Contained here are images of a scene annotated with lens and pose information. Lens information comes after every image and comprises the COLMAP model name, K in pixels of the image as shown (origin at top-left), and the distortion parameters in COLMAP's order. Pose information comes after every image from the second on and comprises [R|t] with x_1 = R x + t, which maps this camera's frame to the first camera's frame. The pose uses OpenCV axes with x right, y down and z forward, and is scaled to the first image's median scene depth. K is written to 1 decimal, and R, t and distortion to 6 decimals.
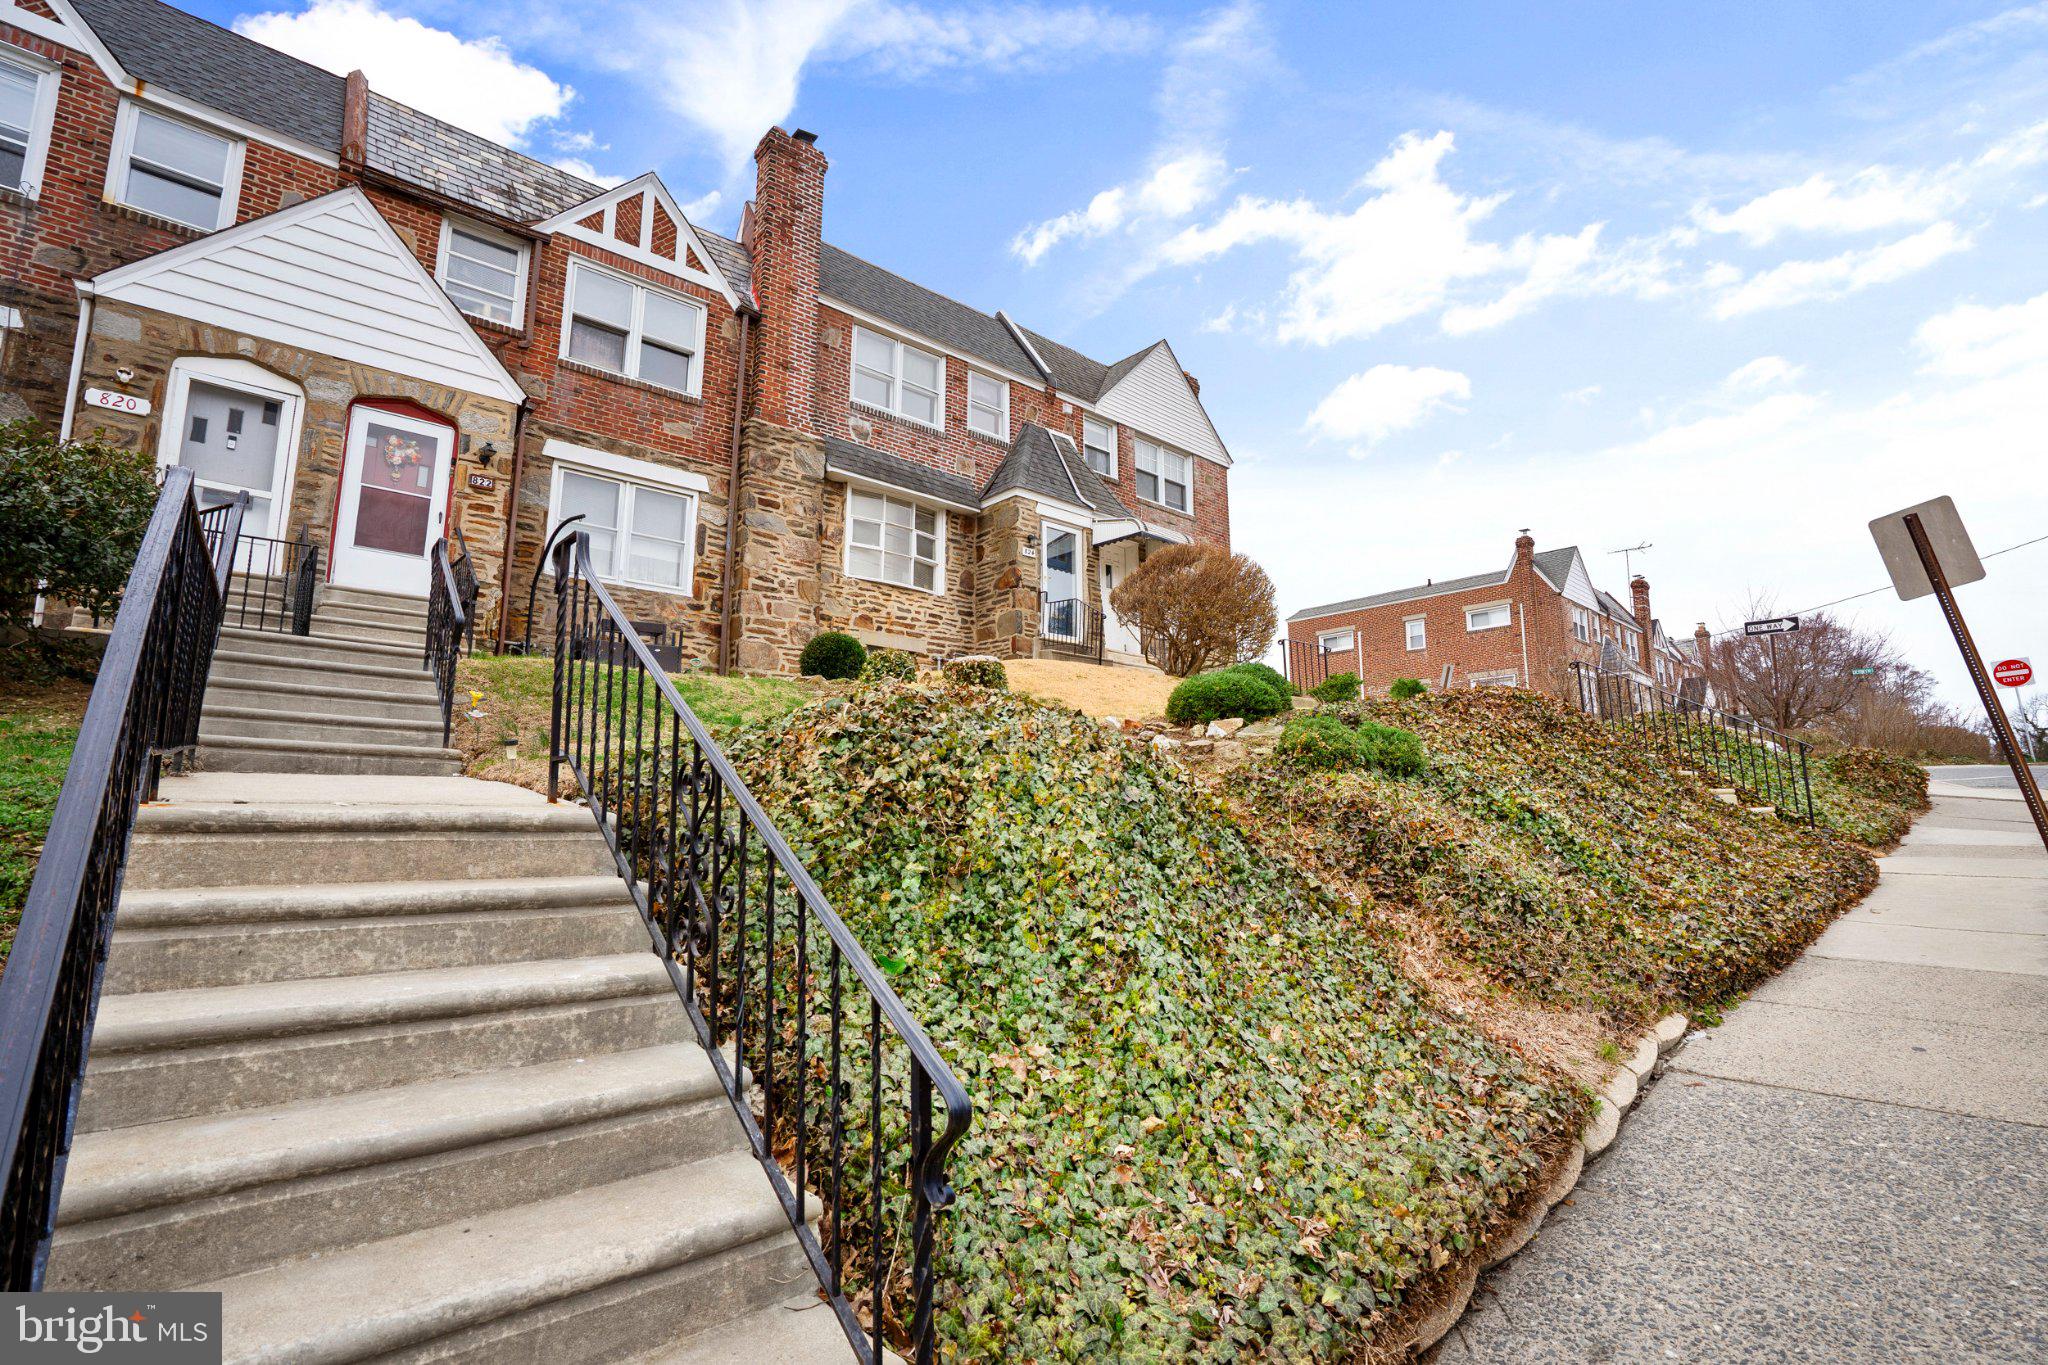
lens RADIAL K [[954.1, 0, 1018.5], [0, 954.1, 671.0], [0, 0, 1]] dist [-0.057648, 0.027667]
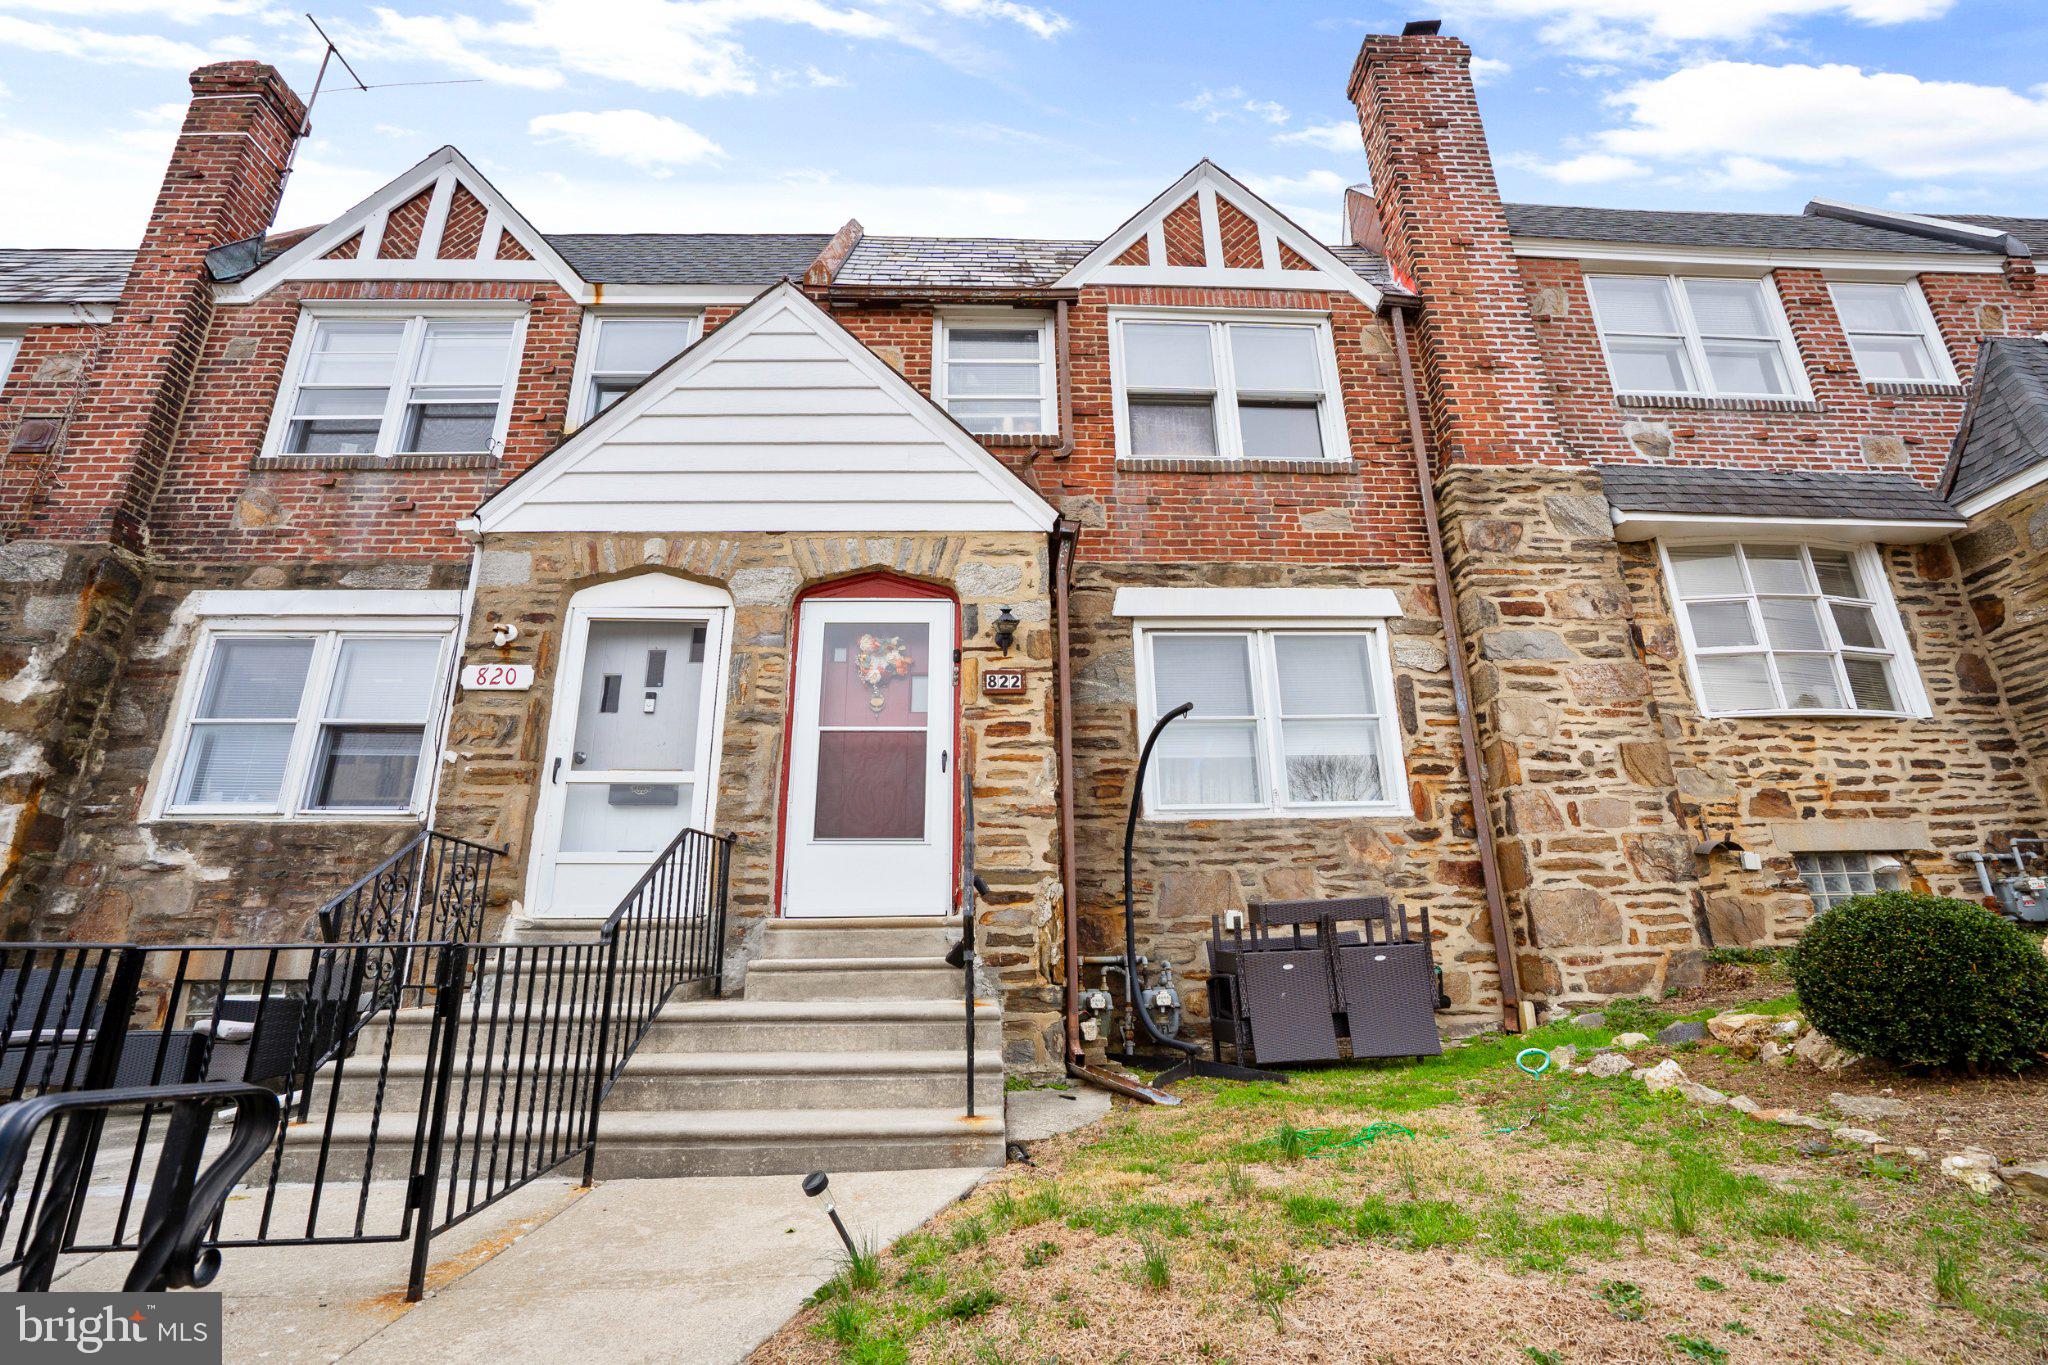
lens RADIAL K [[946.3, 0, 1021.5], [0, 946.3, 678.4], [0, 0, 1]] dist [-0.056343, 0.021551]
pose [[0.778197, -0.215763, -0.589793, -0.189939], [0.118112, 0.972654, -0.199983, -0.073096], [0.616814, 0.085965, 0.782401, 0.453876]]
